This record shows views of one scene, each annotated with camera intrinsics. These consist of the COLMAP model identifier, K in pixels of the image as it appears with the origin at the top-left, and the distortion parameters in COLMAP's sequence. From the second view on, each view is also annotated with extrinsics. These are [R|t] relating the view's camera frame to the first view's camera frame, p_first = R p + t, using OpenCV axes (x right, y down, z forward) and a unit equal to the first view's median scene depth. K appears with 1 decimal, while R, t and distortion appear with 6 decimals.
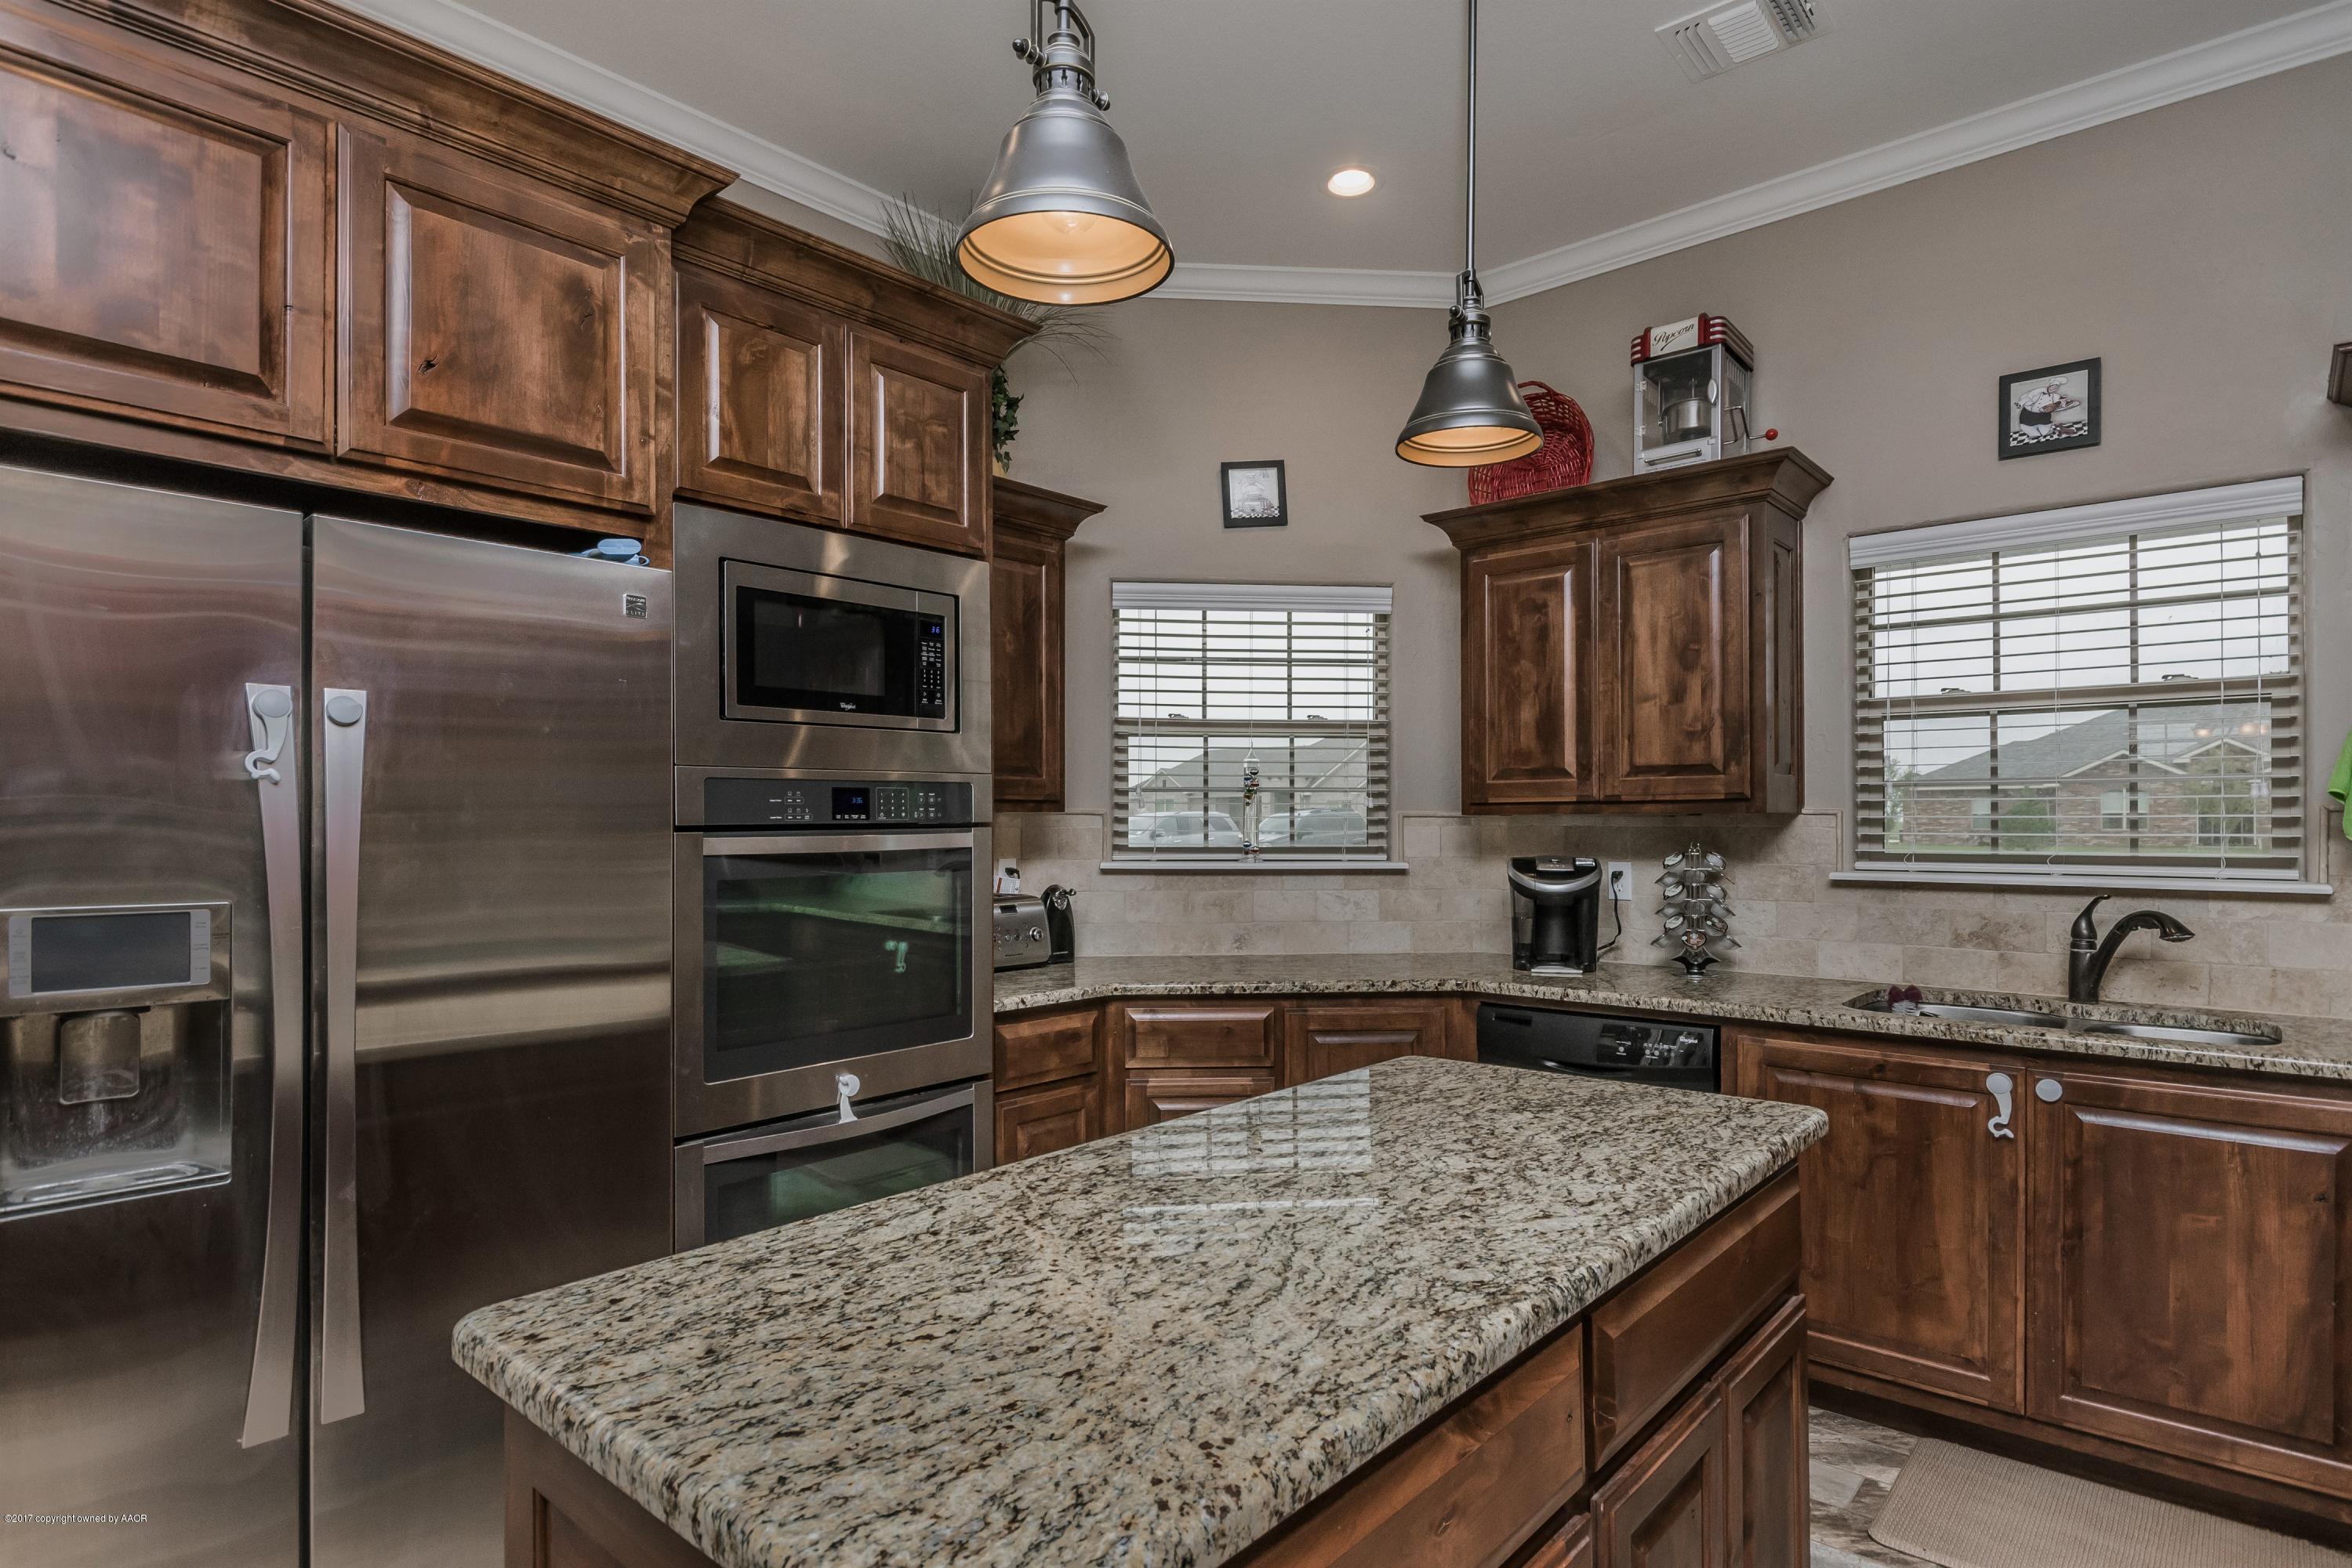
lens RADIAL K [[1253.2, 0, 1179.2], [0, 1253.2, 793.1], [0, 0, 1]] dist [-0.001101, -0.007409]
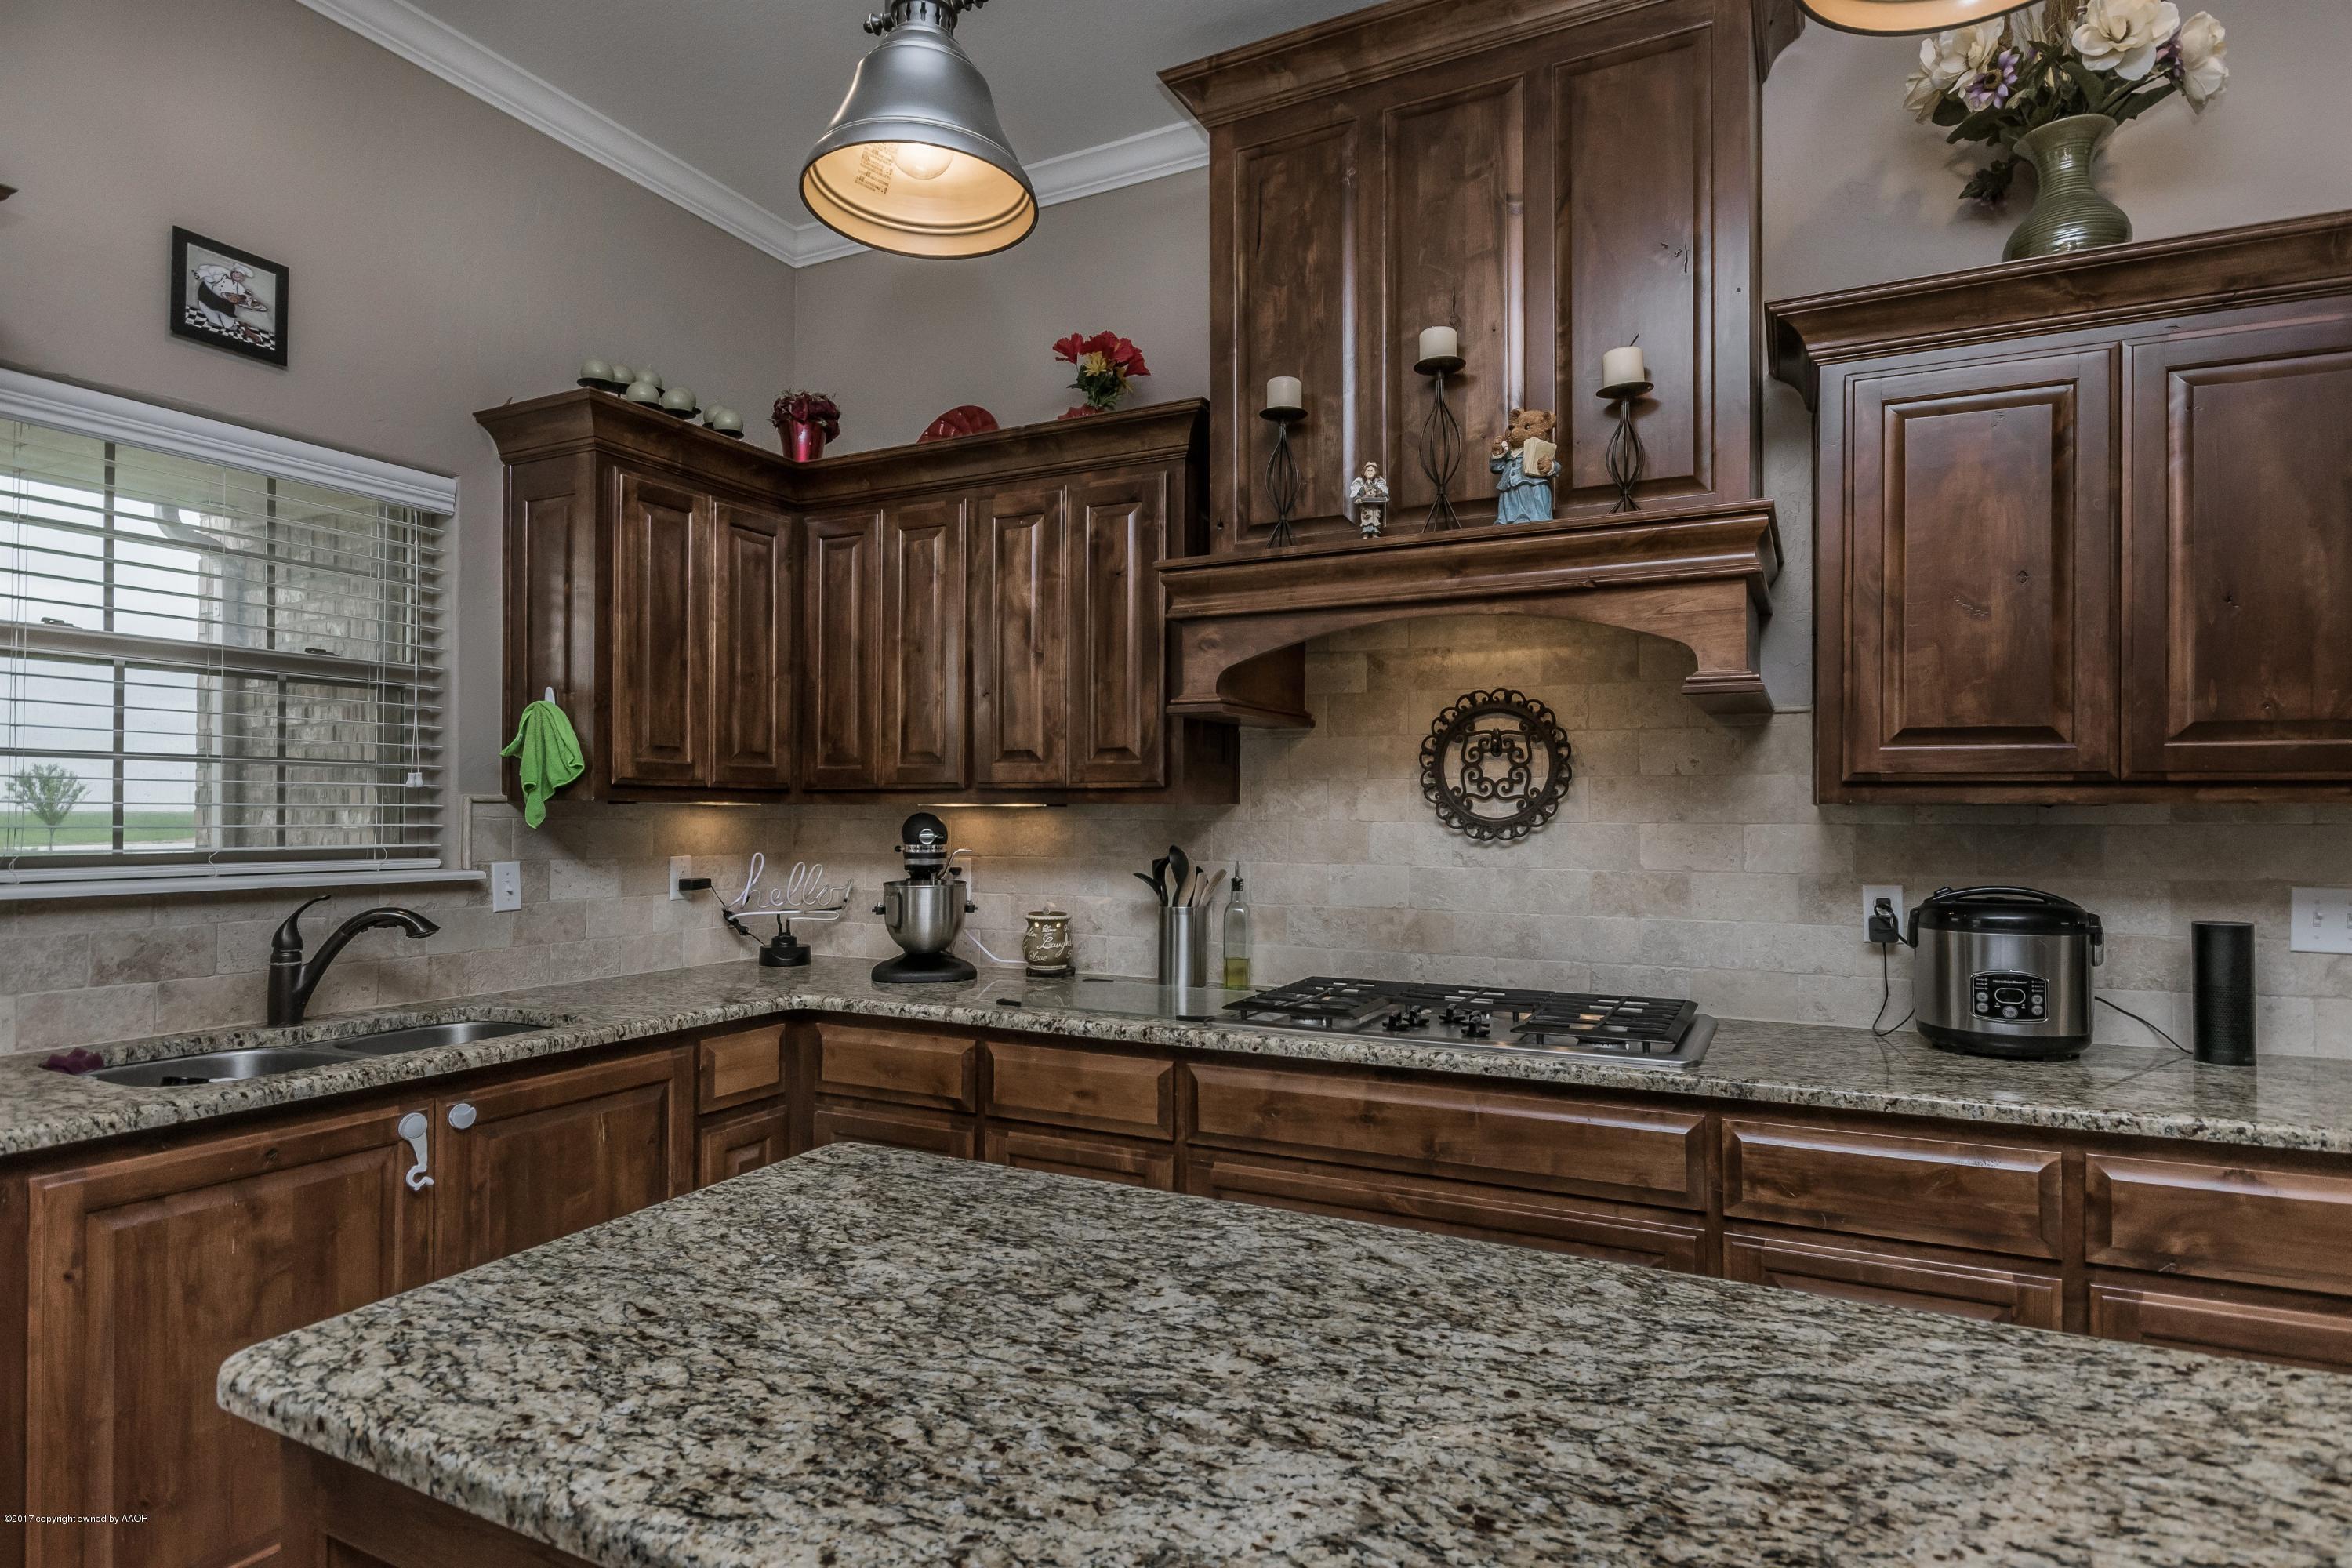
lens RADIAL K [[1253.2, 0, 1179.2], [0, 1253.2, 793.1], [0, 0, 1]] dist [-0.001101, -0.007409]
pose [[-0.251234, 0.016591, 0.967784, -0.485065], [-0.023037, 0.999467, -0.023114, 0.033708], [-0.967652, -0.028102, -0.250718, 1.260104]]
